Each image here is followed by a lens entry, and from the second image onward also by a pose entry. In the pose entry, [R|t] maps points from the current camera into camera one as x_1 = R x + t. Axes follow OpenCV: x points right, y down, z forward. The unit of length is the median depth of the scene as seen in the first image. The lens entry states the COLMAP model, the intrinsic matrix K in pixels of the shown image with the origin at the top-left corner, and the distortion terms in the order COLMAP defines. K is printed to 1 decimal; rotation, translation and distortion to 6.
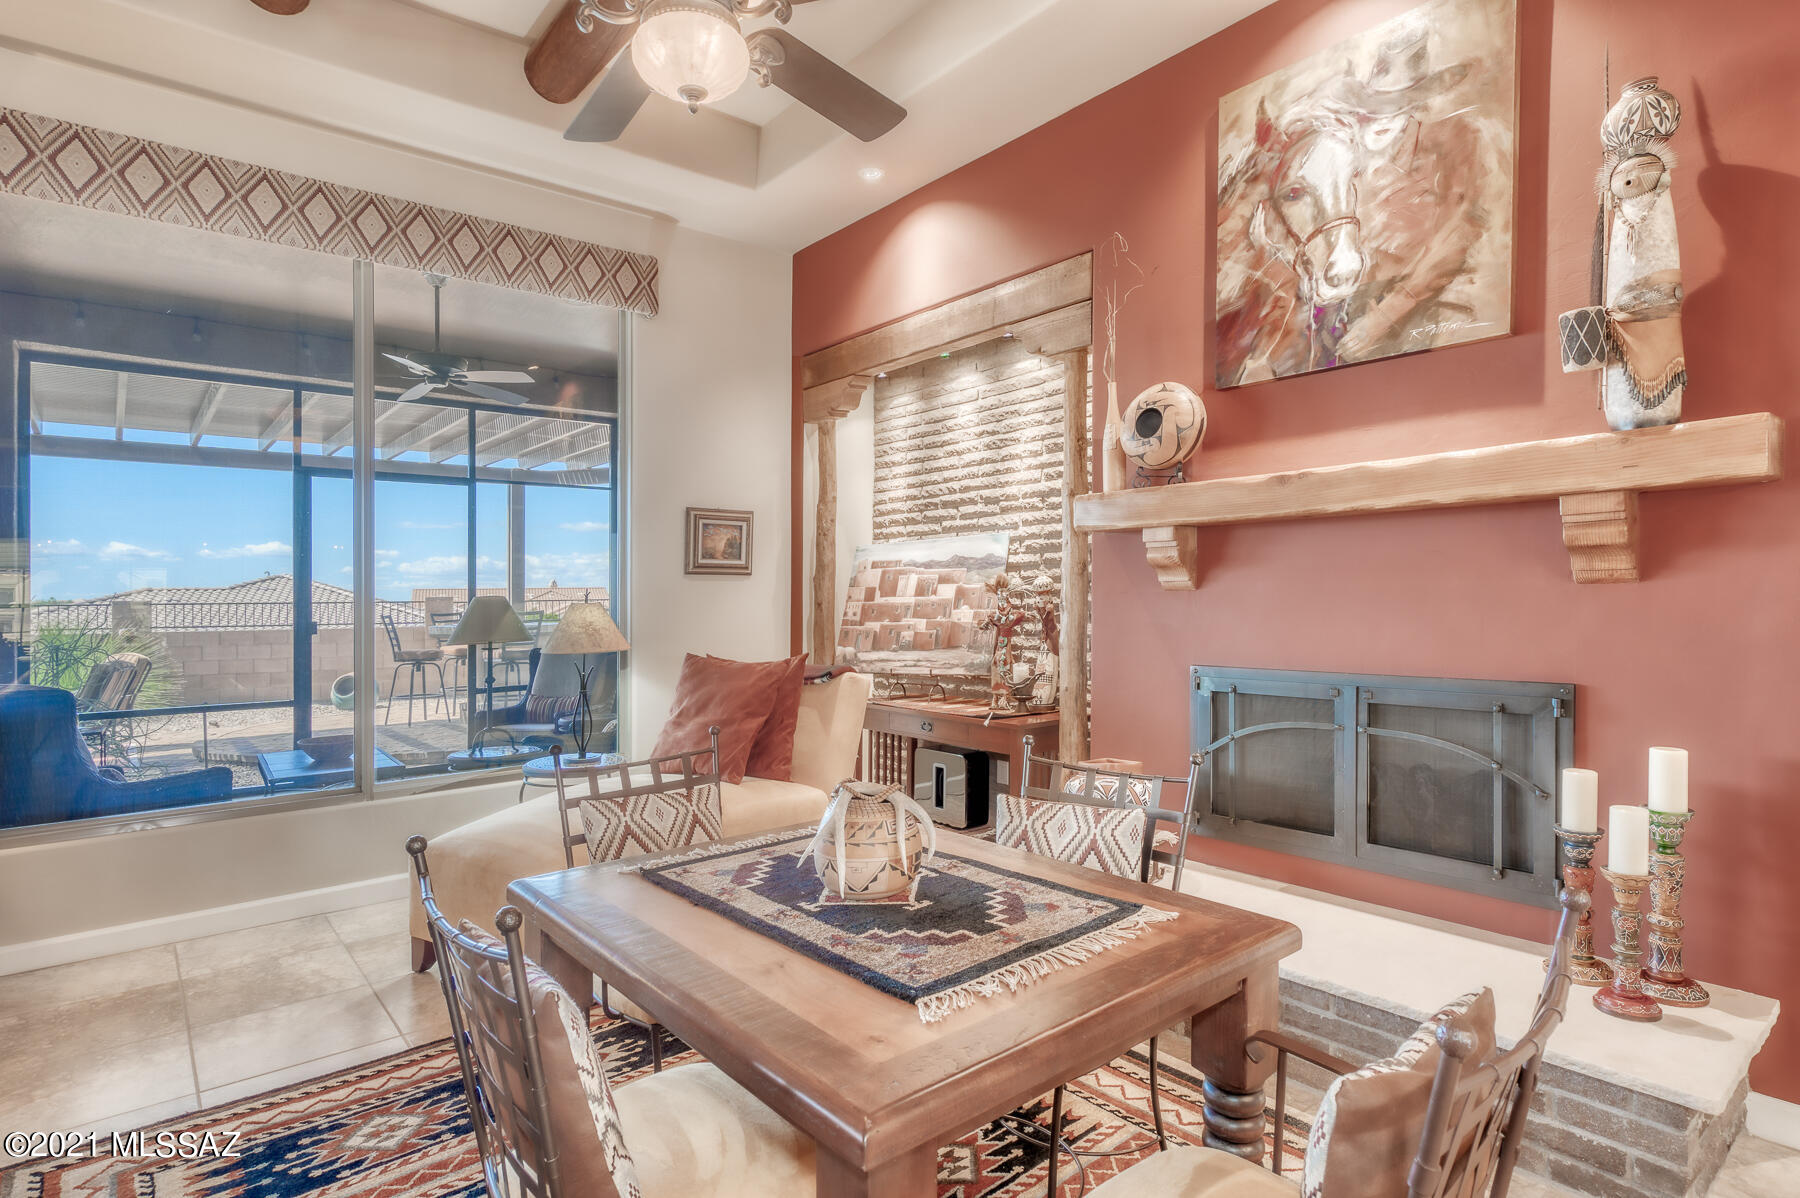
lens RADIAL K [[967.4, 0, 909.7], [0, 967.4, 588.7], [0, 0, 1]] dist [0.003815, -0.000006]
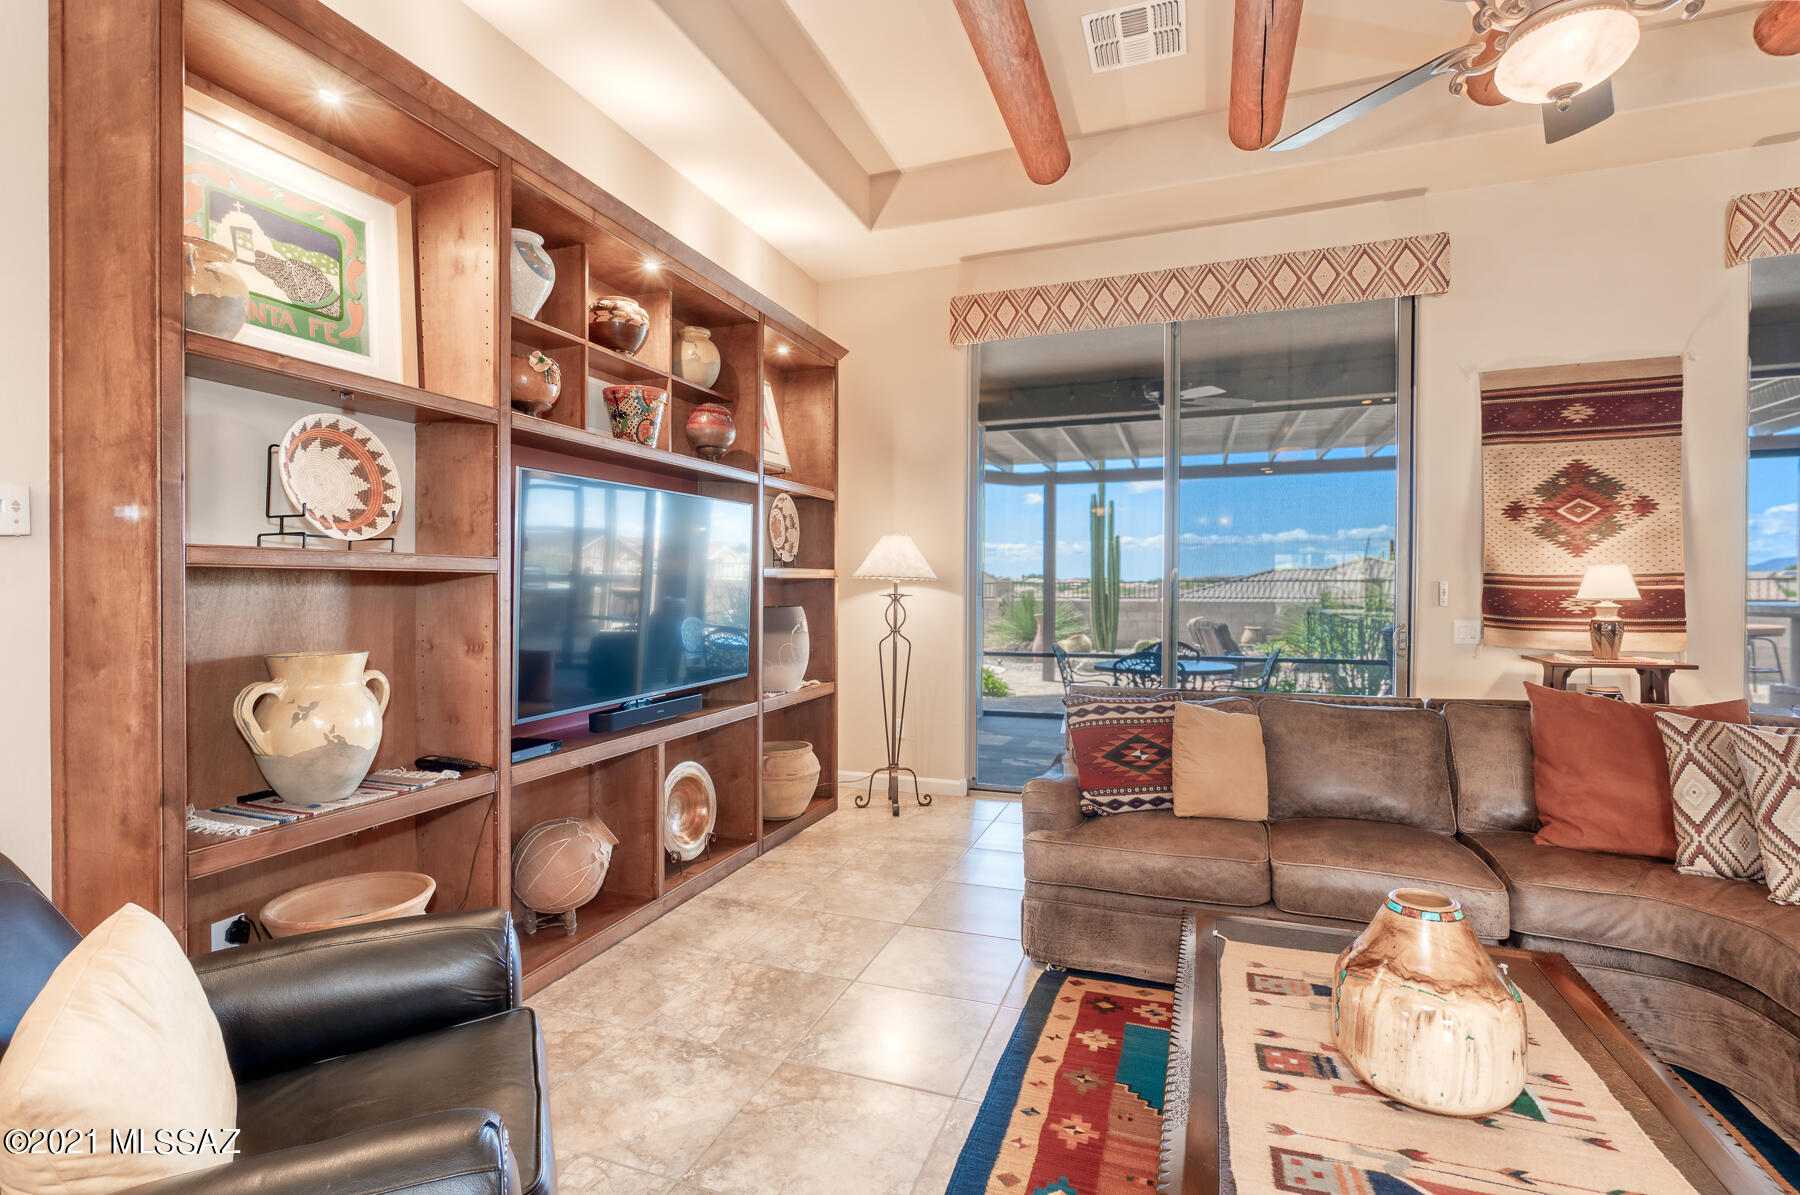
lens RADIAL K [[816.4, 0, 864.5], [0, 816.4, 591.6], [0, 0, 1]] dist [-0.007664, 0.001432]
pose [[0.493519, 0.014538, -0.869614, -0.634737], [0.011021, 0.999675, 0.022967, -0.003653], [0.869665, -0.020919, 0.493199, -0.635503]]
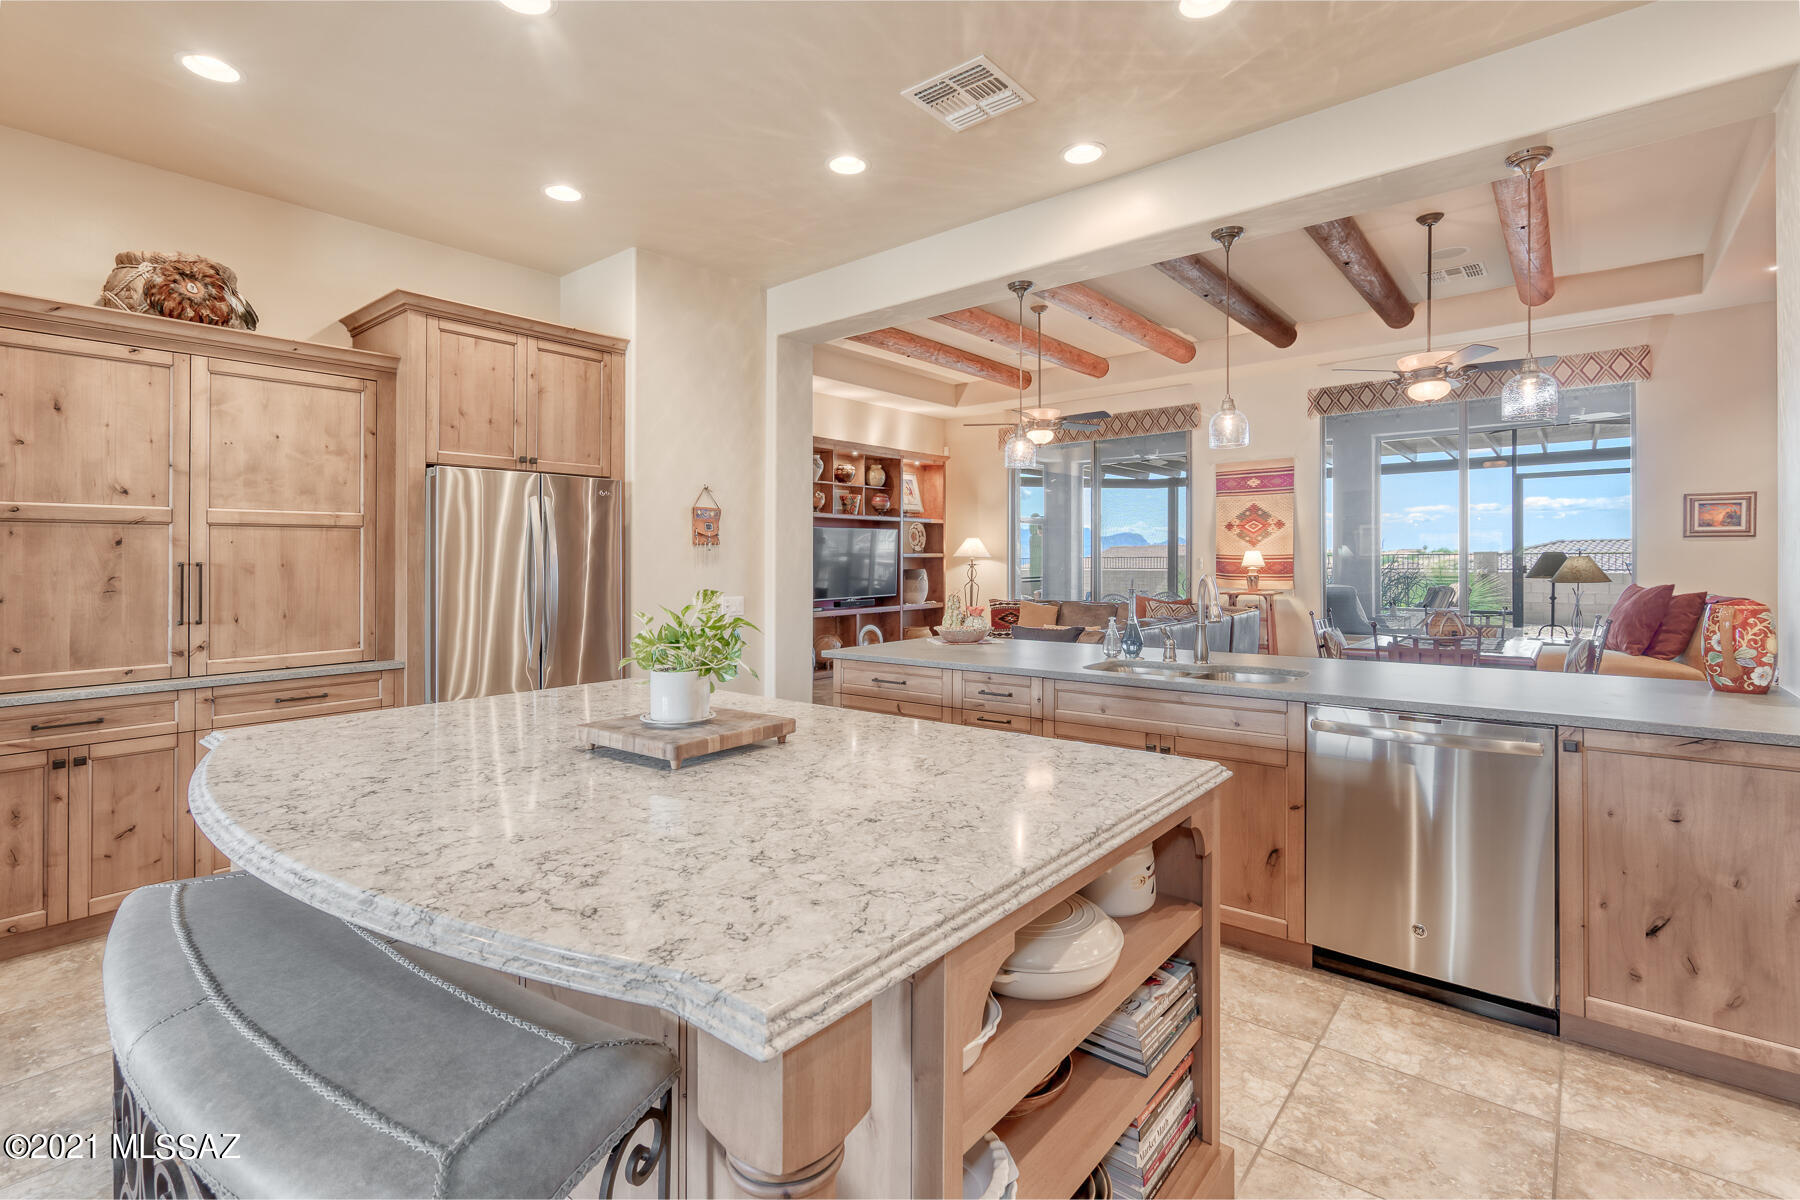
lens RADIAL K [[816.4, 0, 894.2], [0, 816.4, 553.5], [0, 0, 1]] dist [-0.007664, 0.001432]
pose [[0.181477, -0.000019, -0.983395, 1.306400], [0.017060, 0.999850, 0.003129, -0.024422], [0.983247, -0.017345, 0.181450, -0.768489]]
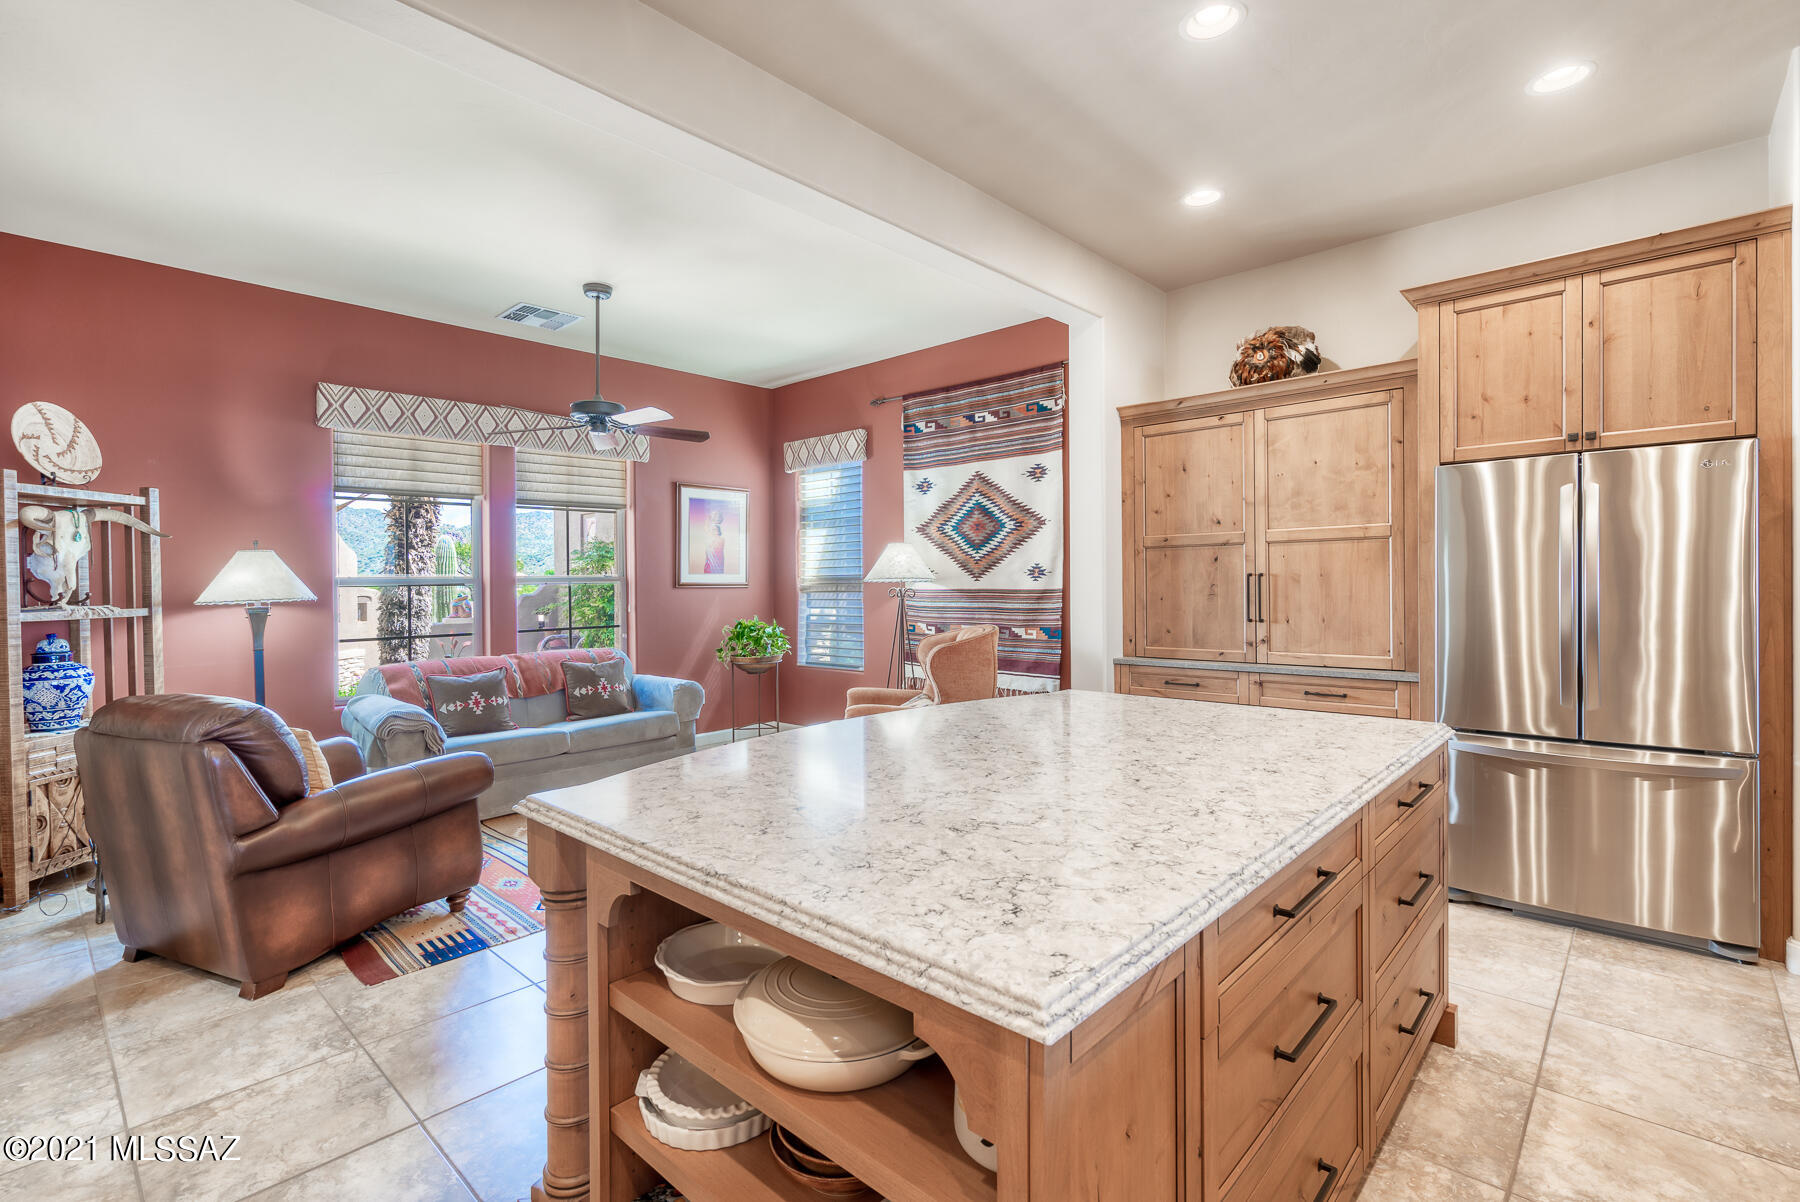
lens RADIAL K [[816.4, 0, 874.9], [0, 816.4, 588.4], [0, 0, 1]] dist [-0.007664, 0.001432]
pose [[-0.991913, 0.024597, -0.124517, 0.921015], [0.025059, 0.999684, -0.002147, -0.013742], [0.124424, -0.005250, -0.992215, -0.244346]]
